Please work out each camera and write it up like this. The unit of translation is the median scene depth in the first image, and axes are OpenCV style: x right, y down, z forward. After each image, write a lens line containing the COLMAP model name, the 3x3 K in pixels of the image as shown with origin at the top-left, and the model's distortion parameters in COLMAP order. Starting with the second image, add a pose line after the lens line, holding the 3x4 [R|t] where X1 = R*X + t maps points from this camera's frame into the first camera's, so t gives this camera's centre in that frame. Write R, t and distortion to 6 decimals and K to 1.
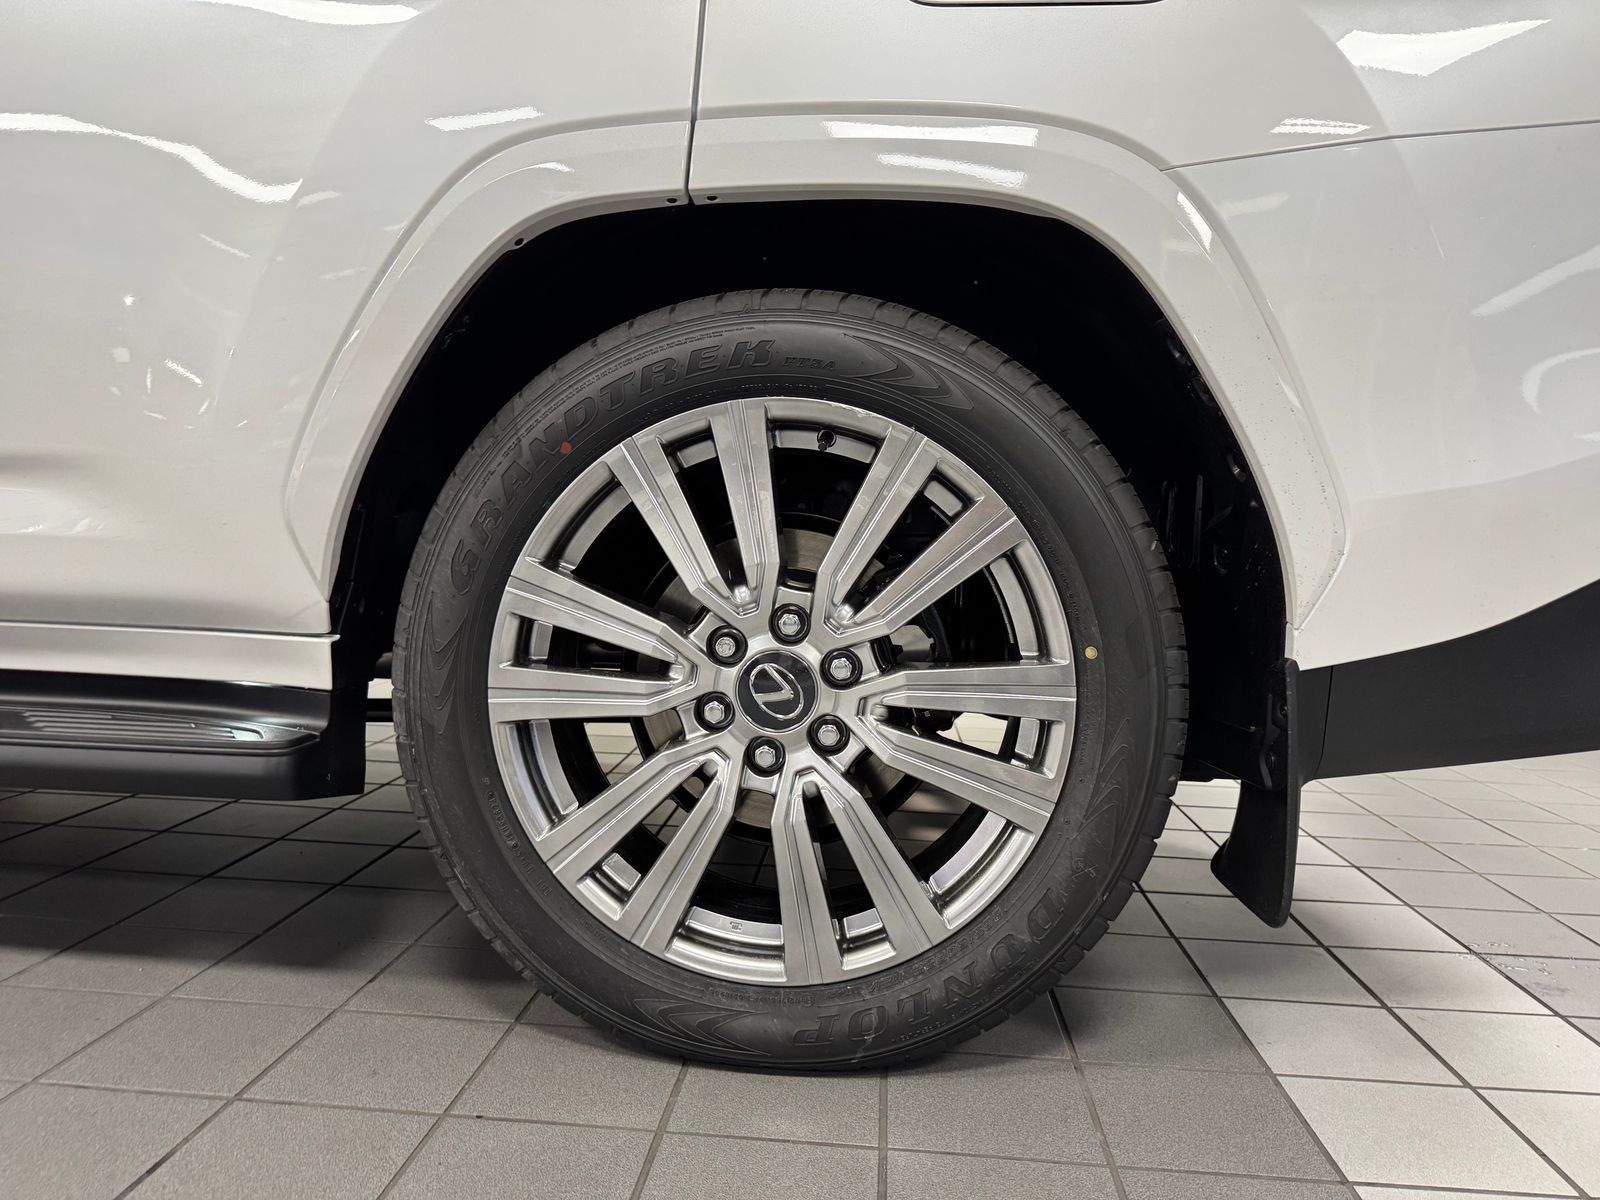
lens RADIAL K [[1136.1, 0, 800.0], [0, 1136.1, 600.0], [0, 0, 1]] dist [0.022630, -0.007414]
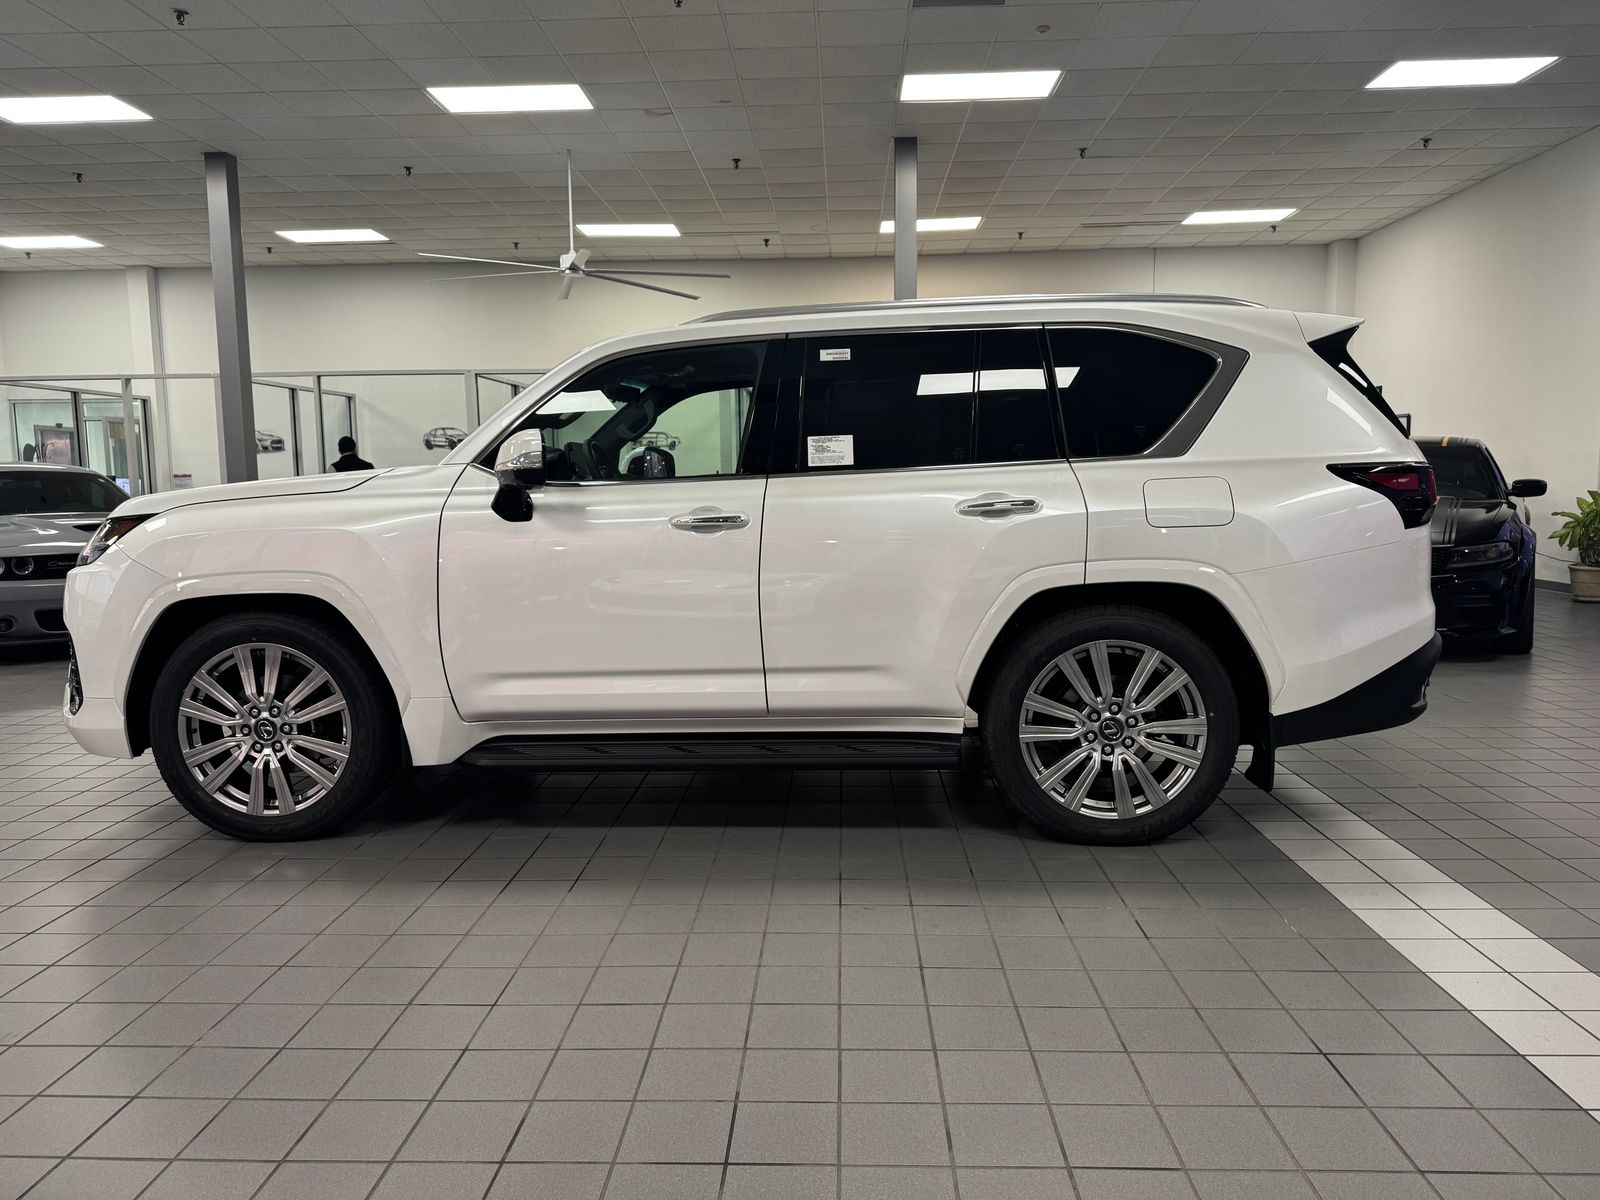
lens RADIAL K [[1136.1, 0, 800.0], [0, 1136.1, 600.0], [0, 0, 1]] dist [0.022630, -0.007414]
pose [[0.998533, -0.049018, 0.023005, -0.953022], [0.047461, 0.996826, 0.063924, -0.529454], [-0.026066, -0.062739, 0.997690, -2.151530]]
